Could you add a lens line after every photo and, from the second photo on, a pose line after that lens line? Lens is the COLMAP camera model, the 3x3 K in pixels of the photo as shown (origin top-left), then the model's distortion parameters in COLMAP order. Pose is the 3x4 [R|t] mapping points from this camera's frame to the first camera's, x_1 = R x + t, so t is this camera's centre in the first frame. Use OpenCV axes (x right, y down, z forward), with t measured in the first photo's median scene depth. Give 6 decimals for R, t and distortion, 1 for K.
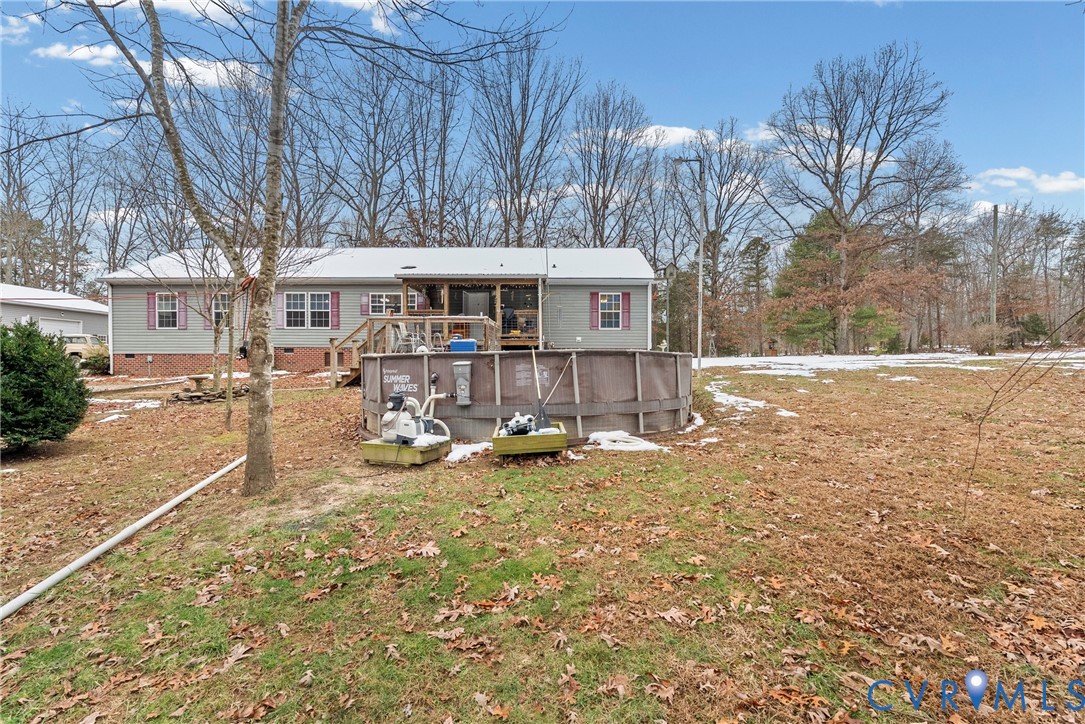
lens RADIAL K [[491.7, 0, 543.4], [0, 491.7, 363.3], [0, 0, 1]] dist [-0.000342, -0.001177]
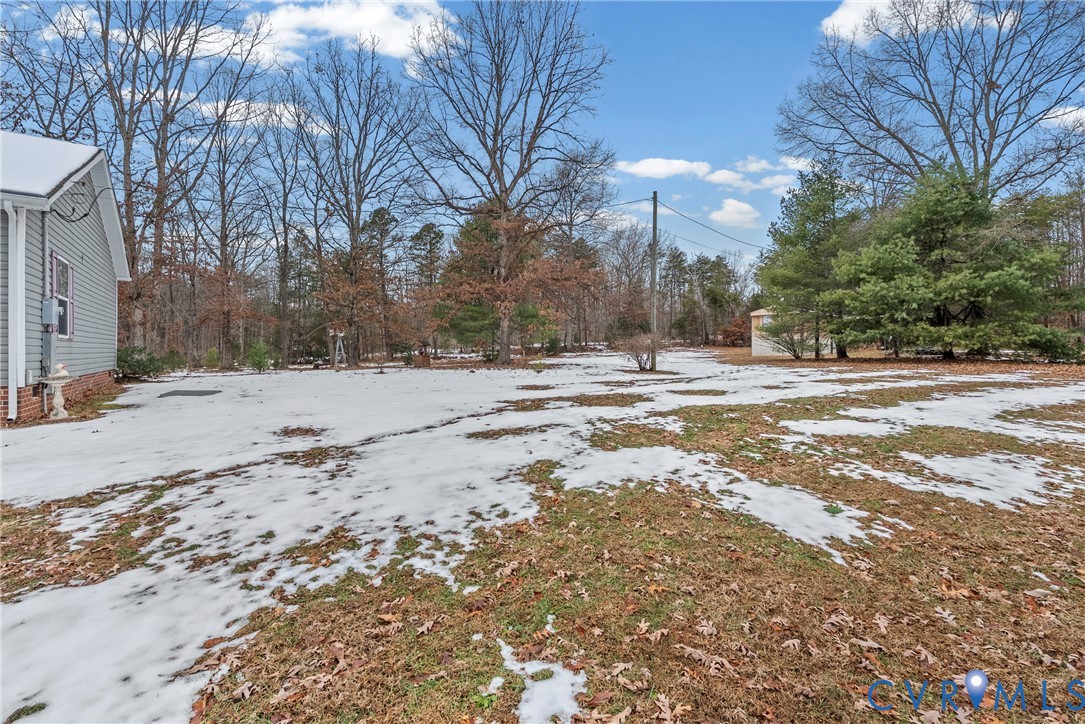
lens RADIAL K [[491.7, 0, 541.7], [0, 491.7, 356.2], [0, 0, 1]] dist [-0.000342, -0.001177]
pose [[0.825298, -0.005186, 0.564674, 0.209647], [0.002466, 0.999981, 0.005579, -0.033573], [-0.564692, -0.003211, 0.825295, 0.305621]]
